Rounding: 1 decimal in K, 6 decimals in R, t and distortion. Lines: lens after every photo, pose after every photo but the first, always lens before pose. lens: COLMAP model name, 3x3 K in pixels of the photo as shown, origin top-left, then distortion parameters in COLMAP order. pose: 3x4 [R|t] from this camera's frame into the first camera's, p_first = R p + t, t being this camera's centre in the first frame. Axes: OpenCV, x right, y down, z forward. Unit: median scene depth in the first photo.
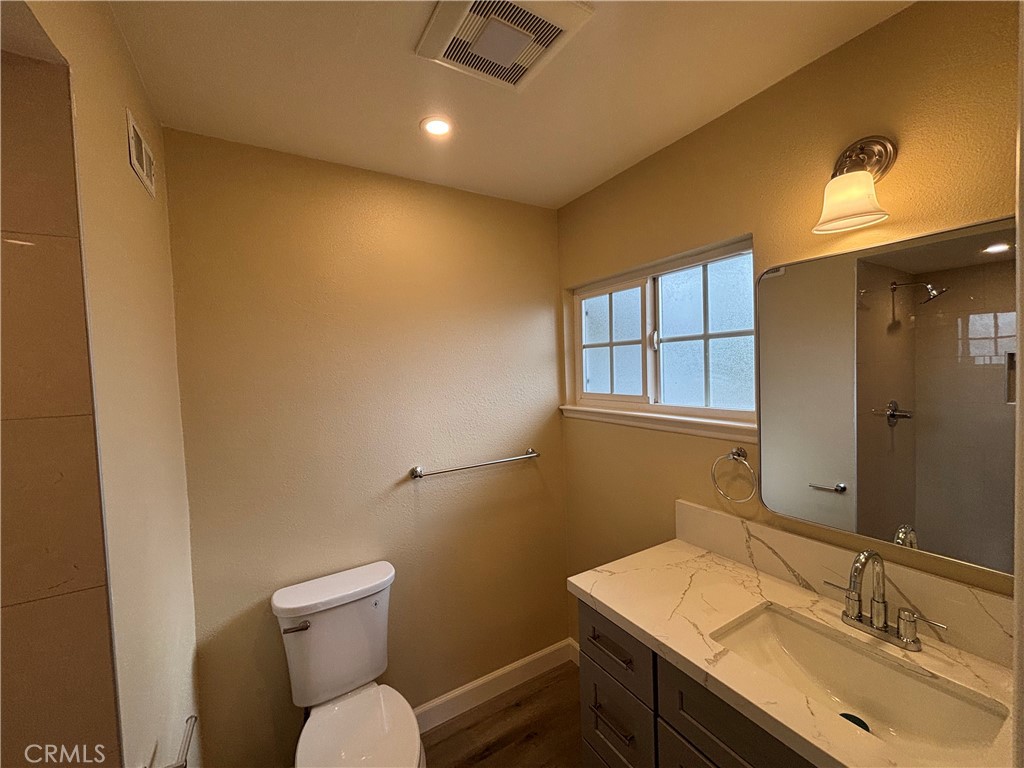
lens RADIAL K [[412.2, 0, 508.2], [0, 412.2, 381.6], [0, 0, 1]] dist [0.001477, -0.000432]
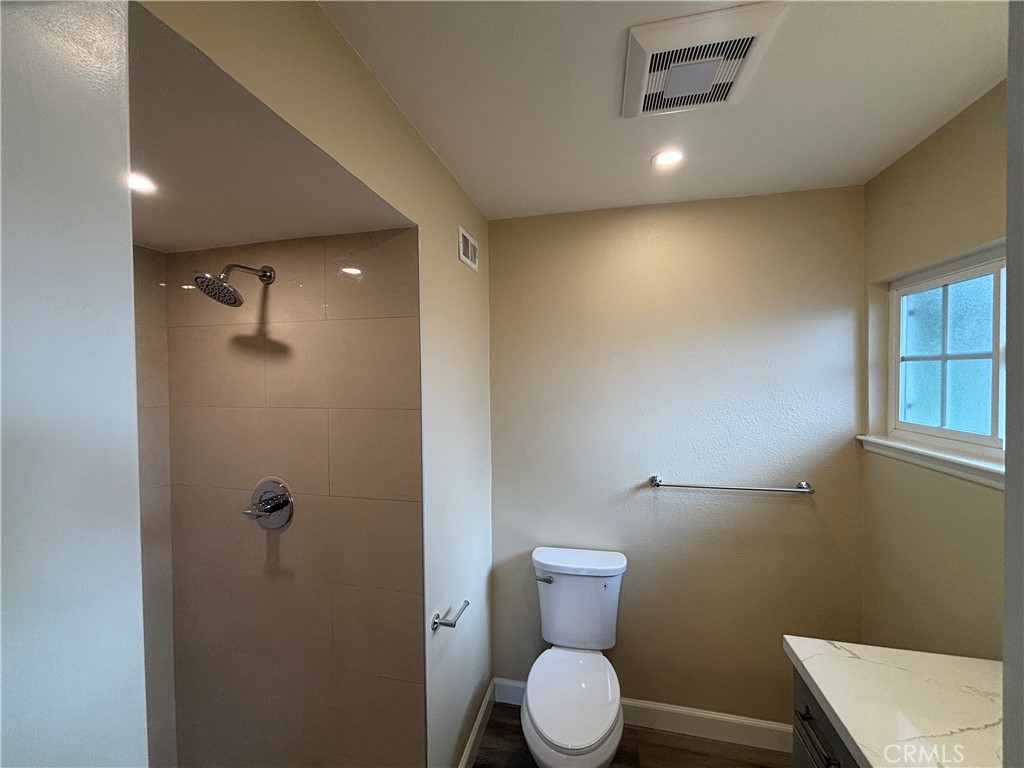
lens RADIAL K [[412.2, 0, 508.2], [0, 412.2, 381.6], [0, 0, 1]] dist [0.001477, -0.000432]
pose [[0.717358, 0.035854, -0.695781, 0.210535], [-0.036002, 0.999248, 0.014374, -0.032973], [0.695774, 0.014738, 0.718110, -0.024551]]
